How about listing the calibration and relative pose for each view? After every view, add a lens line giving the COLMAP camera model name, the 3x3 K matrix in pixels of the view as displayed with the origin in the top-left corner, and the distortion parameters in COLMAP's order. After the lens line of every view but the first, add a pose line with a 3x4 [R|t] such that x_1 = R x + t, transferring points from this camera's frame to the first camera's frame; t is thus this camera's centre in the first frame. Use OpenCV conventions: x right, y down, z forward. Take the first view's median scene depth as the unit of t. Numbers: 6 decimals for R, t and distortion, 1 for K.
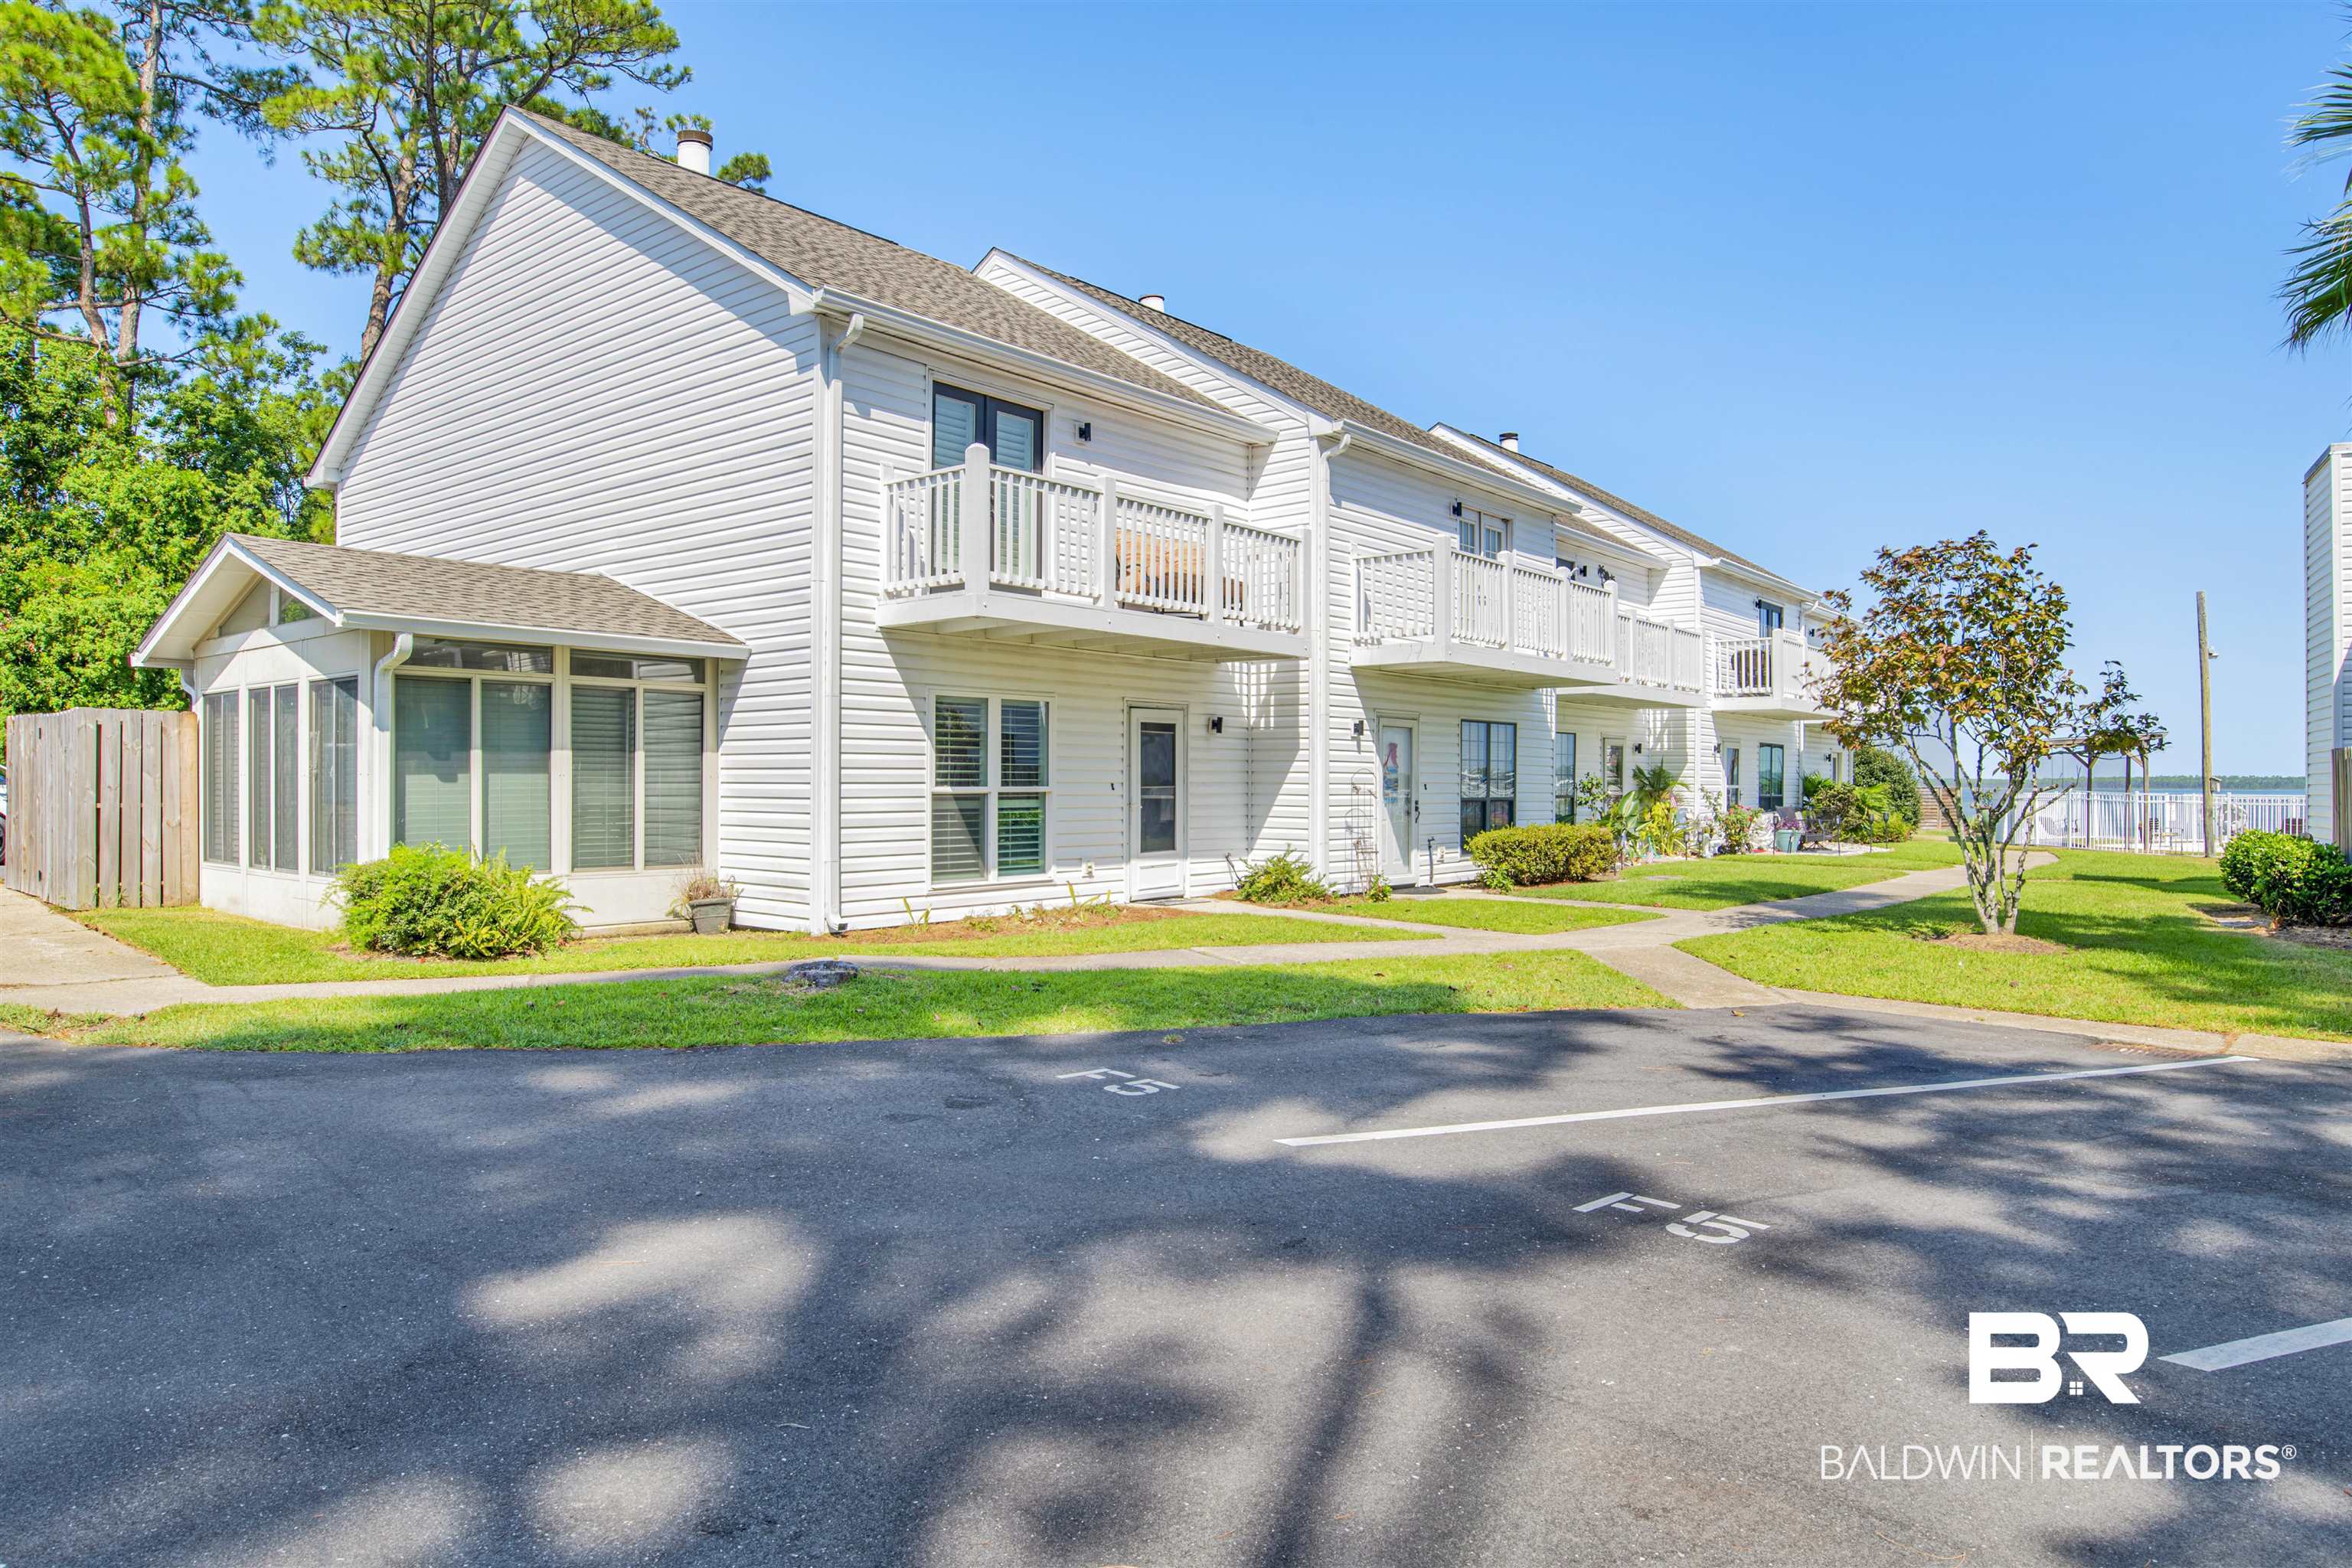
lens RADIAL K [[1412.7, 0, 1182.3], [0, 1412.7, 783.6], [0, 0, 1]] dist [-0.065699, 0.017144]
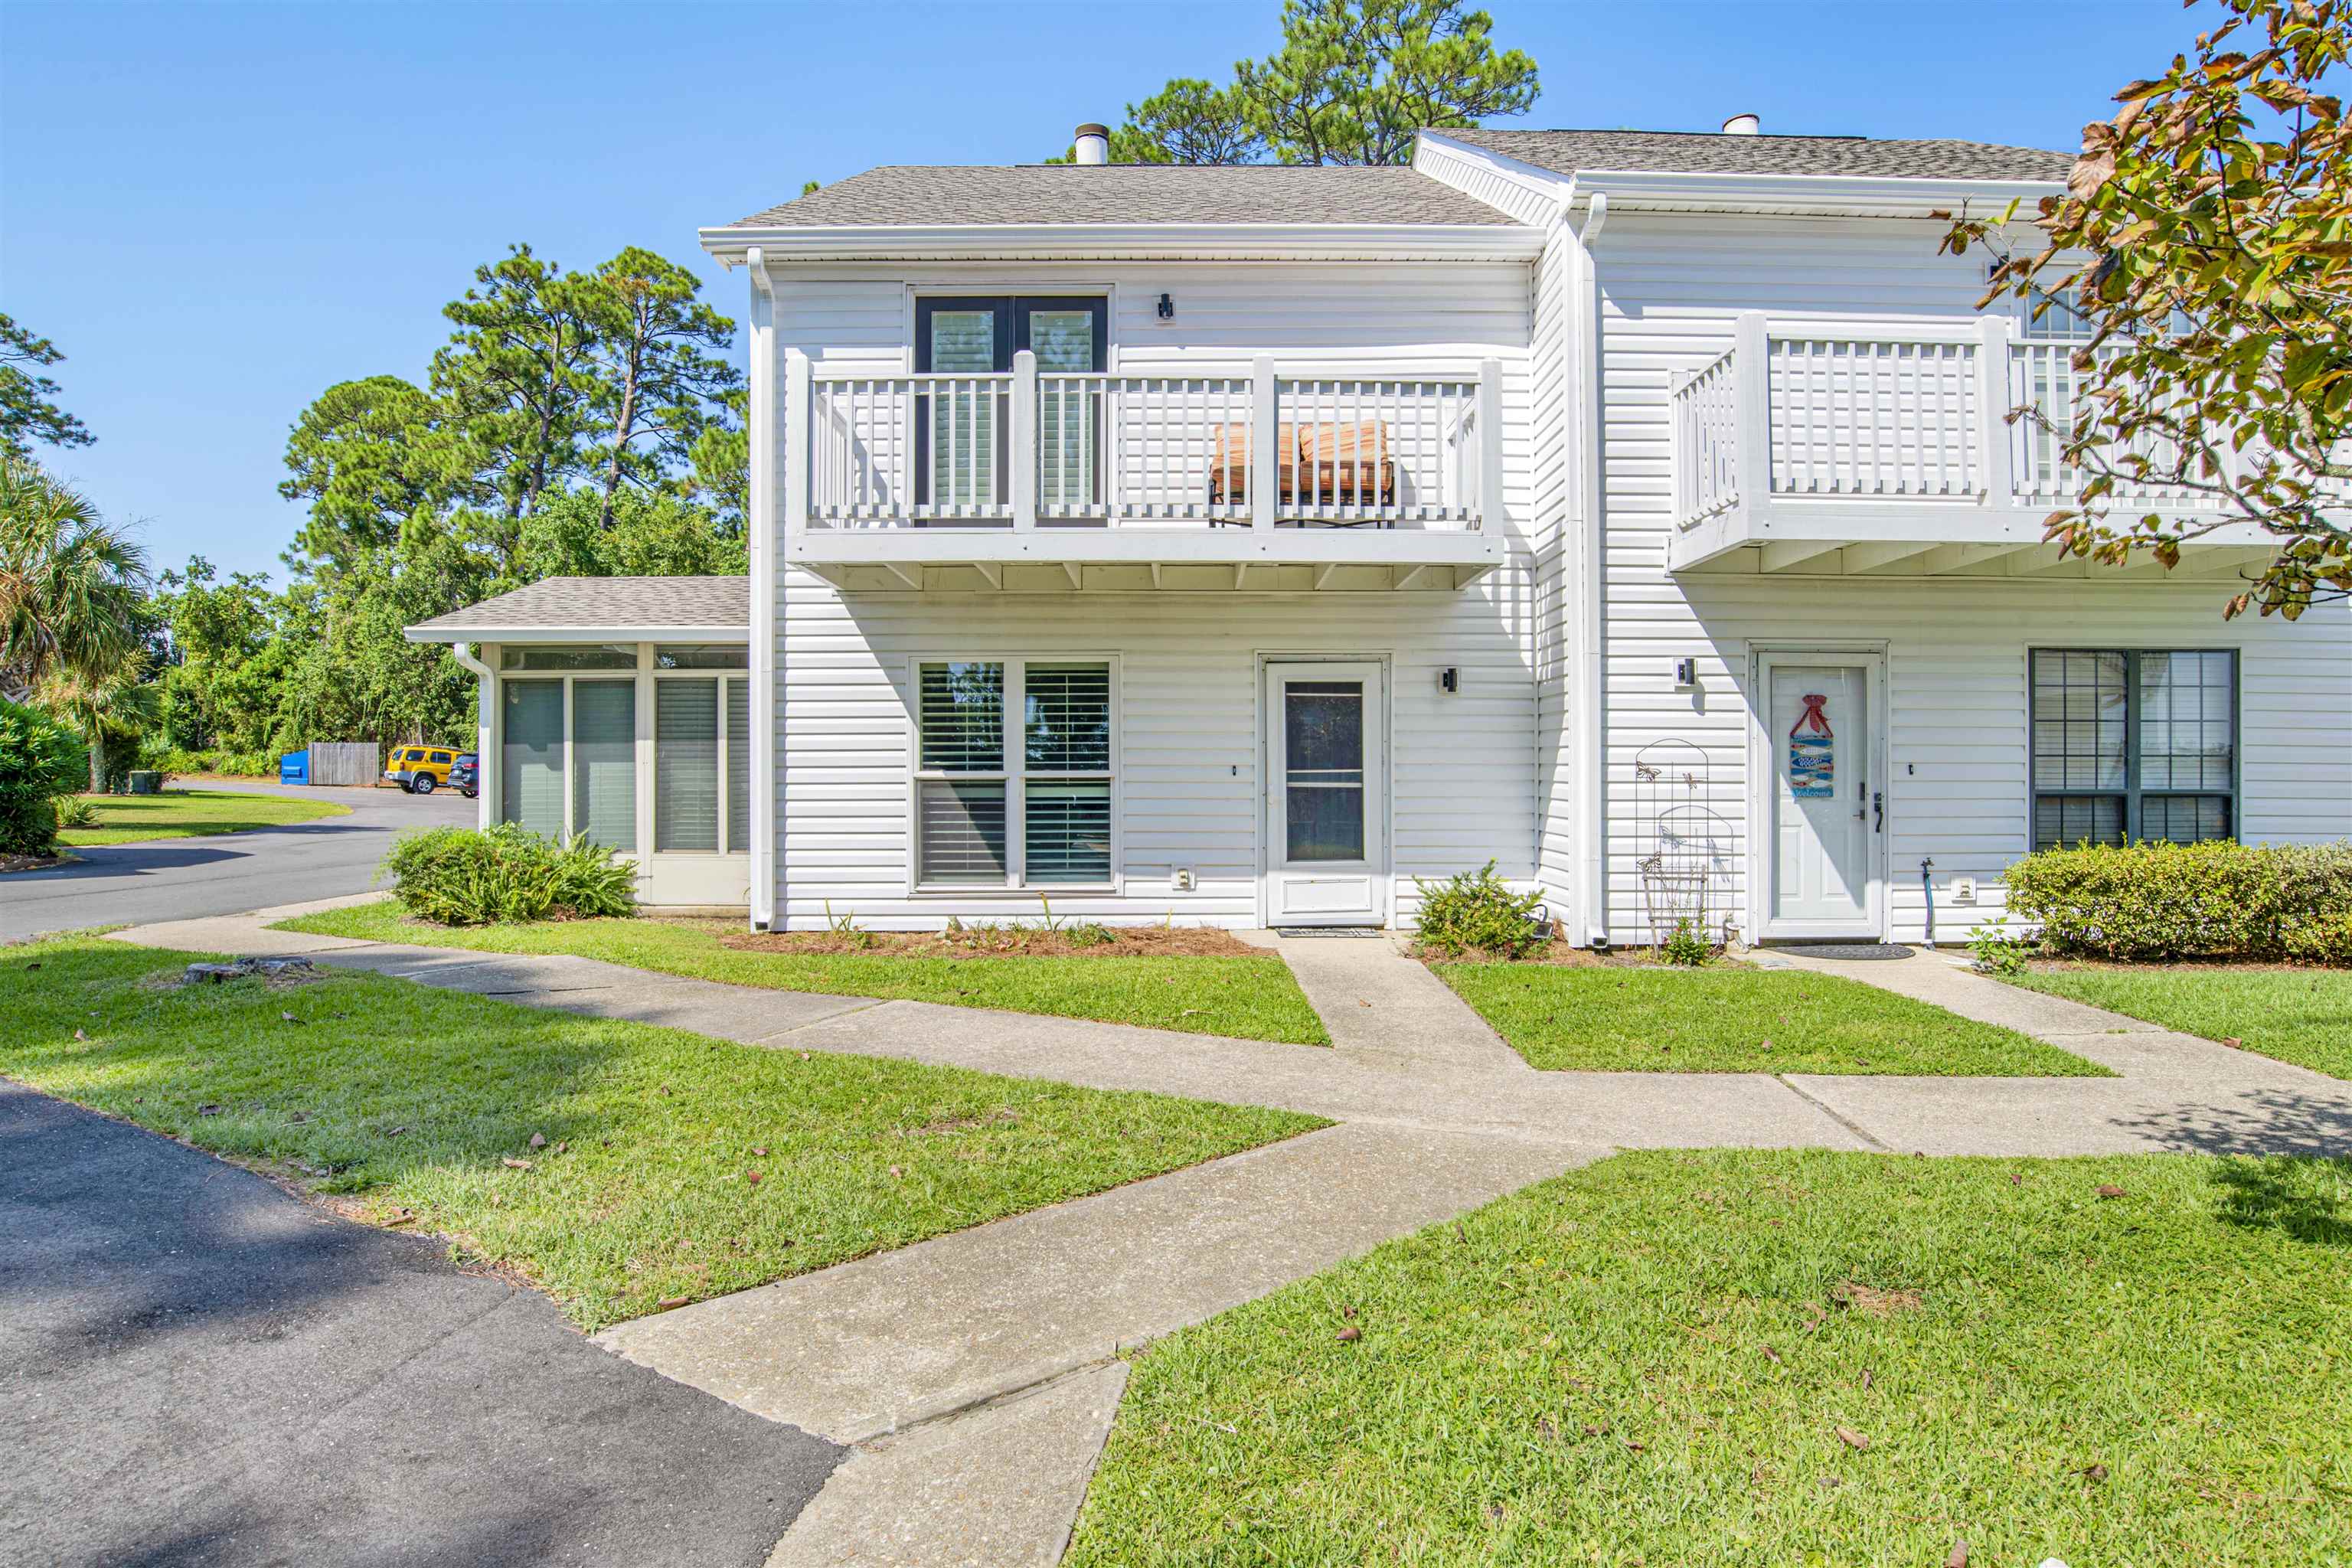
lens RADIAL K [[1256.7, 0, 1177.4], [0, 1256.7, 775.3], [0, 0, 1]] dist [-0.054627, 0.000169]
pose [[0.644729, -0.008039, -0.764369, 0.461926], [0.002177, 0.999960, -0.008680, 0.010671], [0.764408, 0.003932, 0.644720, 0.584190]]
